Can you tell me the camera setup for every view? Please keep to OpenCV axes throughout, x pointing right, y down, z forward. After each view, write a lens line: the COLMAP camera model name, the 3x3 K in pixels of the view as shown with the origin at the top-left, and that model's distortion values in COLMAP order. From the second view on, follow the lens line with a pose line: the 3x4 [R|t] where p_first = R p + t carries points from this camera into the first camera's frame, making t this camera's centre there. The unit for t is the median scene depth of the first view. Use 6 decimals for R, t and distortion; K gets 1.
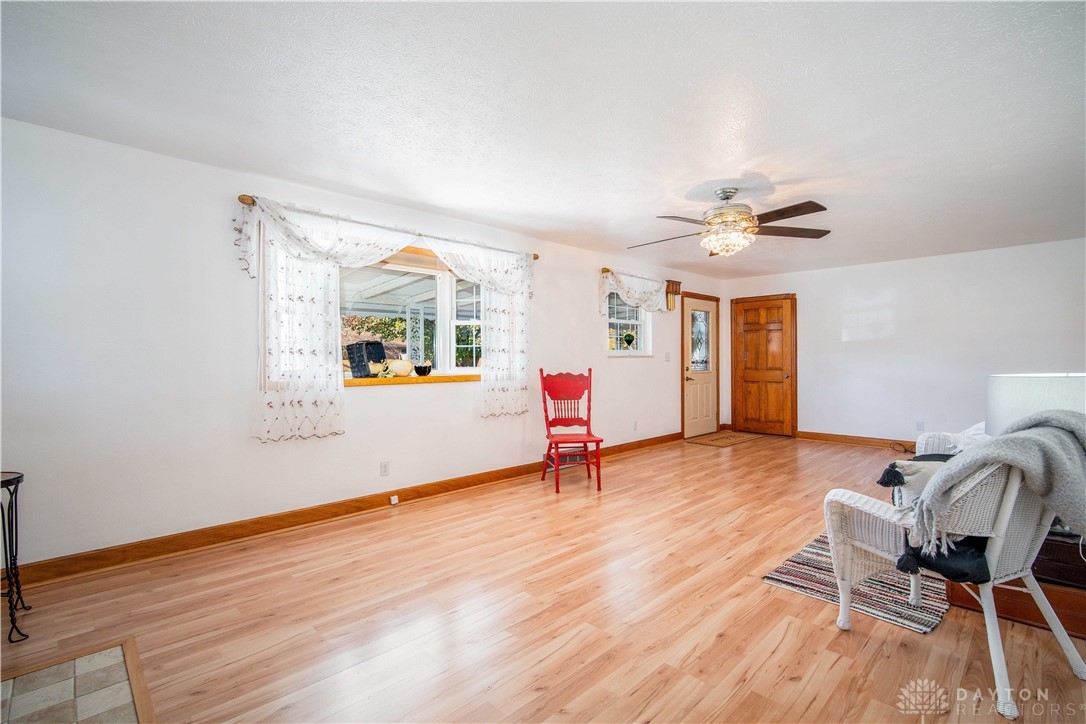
lens RADIAL K [[516.0, 0, 543.9], [0, 516.0, 357.8], [0, 0, 1]] dist [-0.011050, 0.002464]
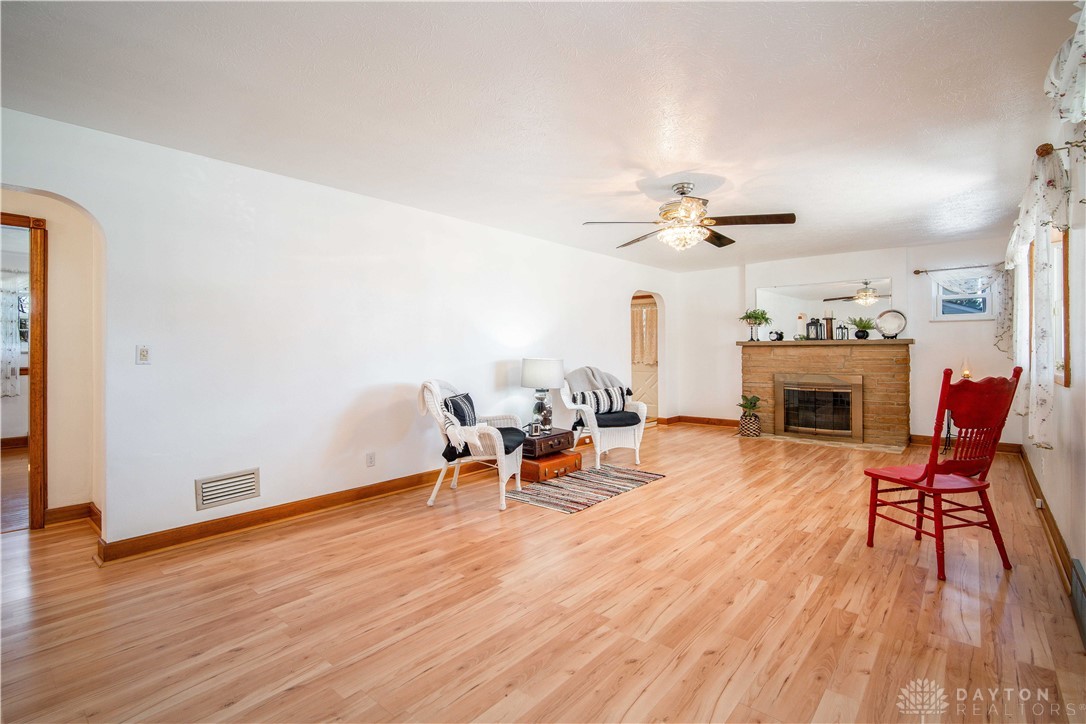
lens RADIAL K [[516.0, 0, 542.1], [0, 516.0, 357.1], [0, 0, 1]] dist [-0.011050, 0.002464]
pose [[-0.997255, 0.010452, -0.073305, 0.675115], [0.009836, 0.999913, 0.008752, -0.001304], [0.073390, 0.008007, -0.997271, 1.892752]]
